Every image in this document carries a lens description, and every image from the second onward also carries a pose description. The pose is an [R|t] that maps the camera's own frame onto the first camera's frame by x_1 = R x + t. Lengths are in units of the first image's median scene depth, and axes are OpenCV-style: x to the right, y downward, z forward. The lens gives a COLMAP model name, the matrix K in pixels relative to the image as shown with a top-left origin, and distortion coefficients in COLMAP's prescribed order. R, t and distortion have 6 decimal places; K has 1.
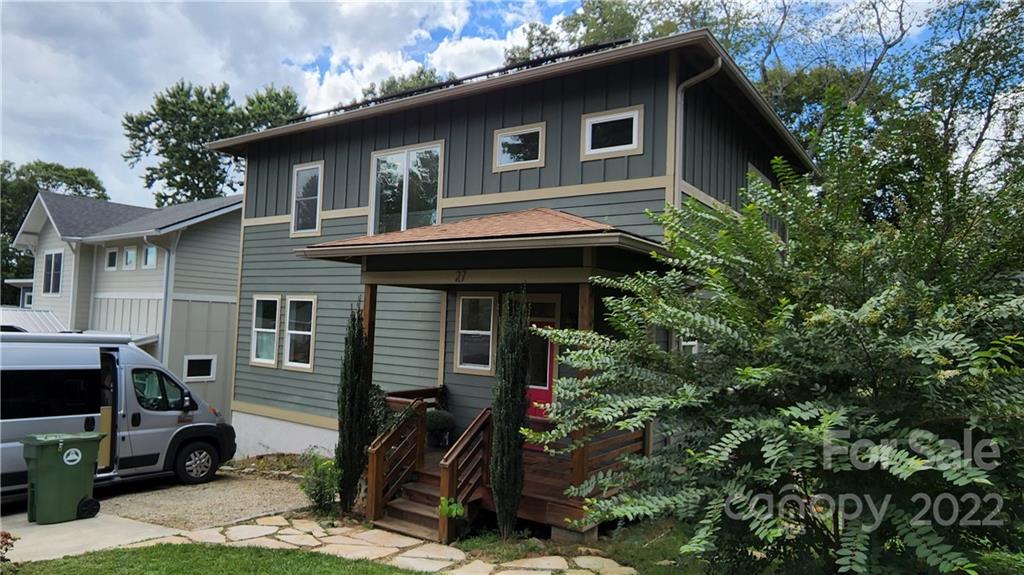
lens RADIAL K [[647.1, 0, 515.8], [0, 647.1, 300.7], [0, 0, 1]] dist [-0.011650, 0.010183]
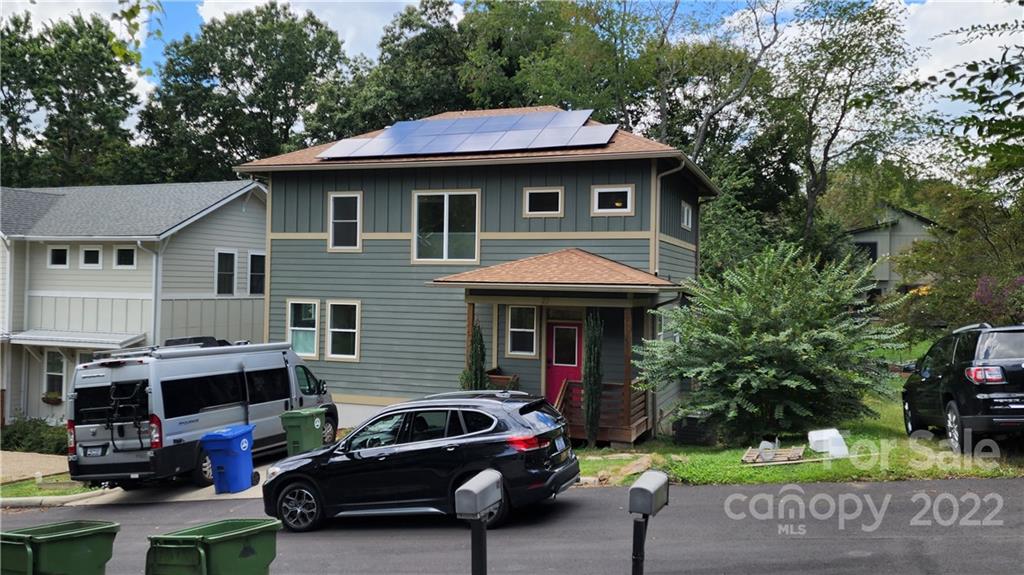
lens RADIAL K [[858.7, 0, 507.5], [0, 858.7, 281.7], [0, 0, 1]] dist [0.104838, -0.073219]
pose [[0.968006, -0.021456, 0.250006, -0.449230], [0.011207, 0.999040, 0.042344, -0.112107], [-0.250675, -0.038187, 0.967318, -0.684172]]
